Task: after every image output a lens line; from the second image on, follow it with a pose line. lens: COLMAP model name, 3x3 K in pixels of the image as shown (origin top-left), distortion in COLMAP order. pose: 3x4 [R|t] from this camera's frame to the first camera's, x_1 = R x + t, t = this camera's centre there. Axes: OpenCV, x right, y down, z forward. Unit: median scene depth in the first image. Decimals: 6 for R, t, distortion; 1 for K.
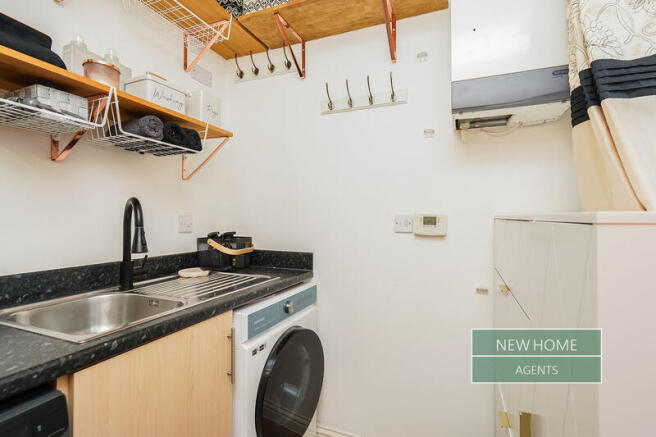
lens RADIAL K [[323.0, 0, 330.7], [0, 323.0, 218.6], [0, 0, 1]] dist [-0.008276, 0.006498]
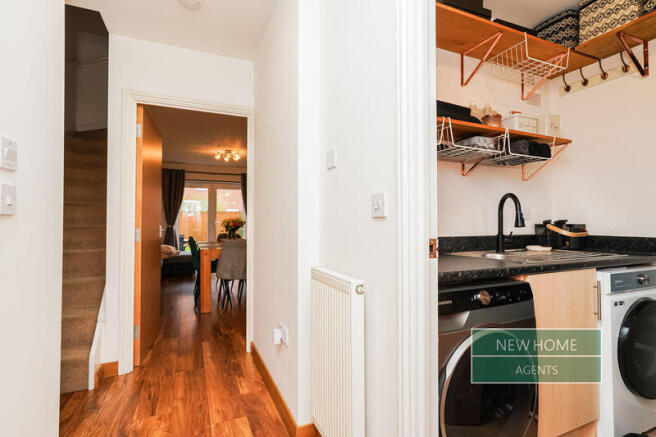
lens RADIAL K [[323.0, 0, 321.9], [0, 323.0, 216.8], [0, 0, 1]] dist [-0.008276, 0.006498]
pose [[0.712456, -0.018357, -0.701477, -0.124724], [0.002618, 0.999720, -0.023503, 0.066684], [0.701712, 0.014909, 0.712305, -0.600009]]
